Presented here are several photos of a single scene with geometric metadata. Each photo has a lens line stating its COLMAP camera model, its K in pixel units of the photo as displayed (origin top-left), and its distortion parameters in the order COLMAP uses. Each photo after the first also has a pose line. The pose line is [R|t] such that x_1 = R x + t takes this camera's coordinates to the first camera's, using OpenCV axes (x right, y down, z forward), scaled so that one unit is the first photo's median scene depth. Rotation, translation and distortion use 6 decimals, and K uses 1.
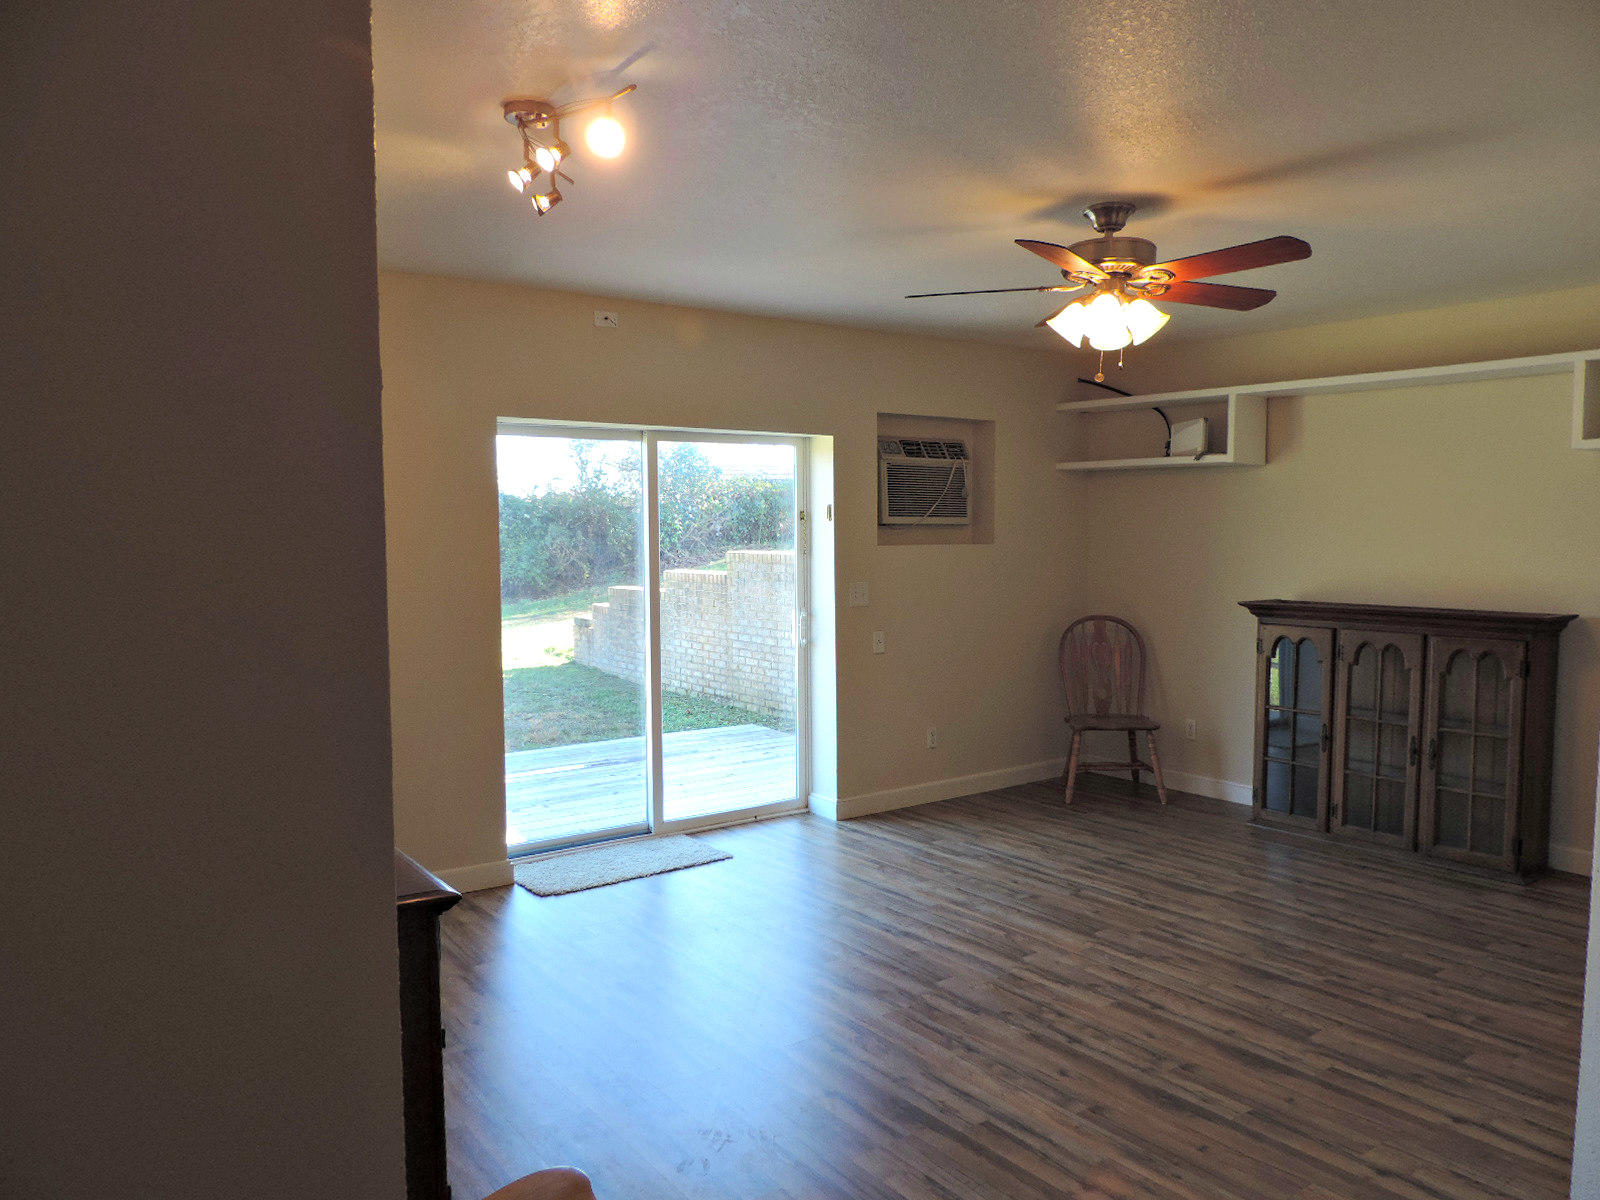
lens RADIAL K [[1153.8, 0, 800.7], [0, 1153.8, 603.2], [0, 0, 1]] dist [-0.001226, -0.003195]
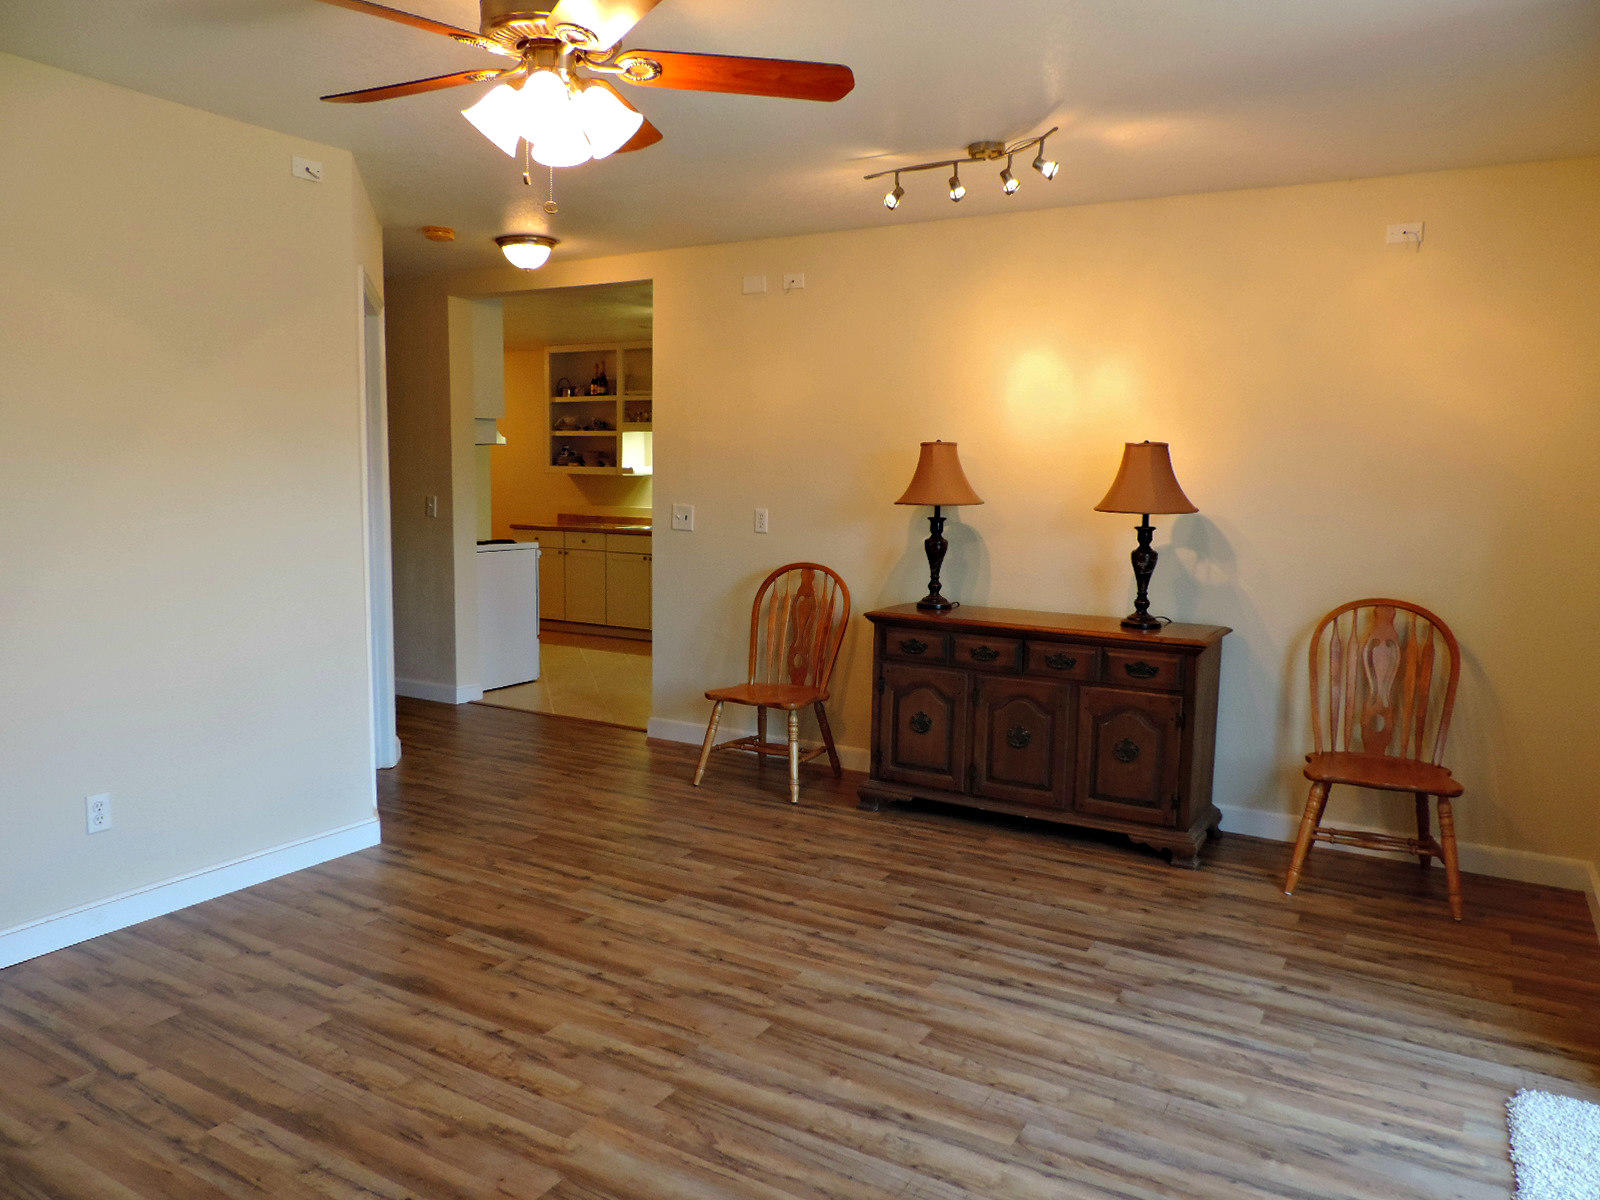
lens RADIAL K [[1153.8, 0, 798.8], [0, 1153.8, 599.8], [0, 0, 1]] dist [-0.001226, -0.003195]
pose [[-0.918252, 0.035214, -0.394427, 0.439595], [-0.036681, 0.984192, 0.173264, -0.098324], [0.394293, 0.173568, -0.902445, 1.837015]]
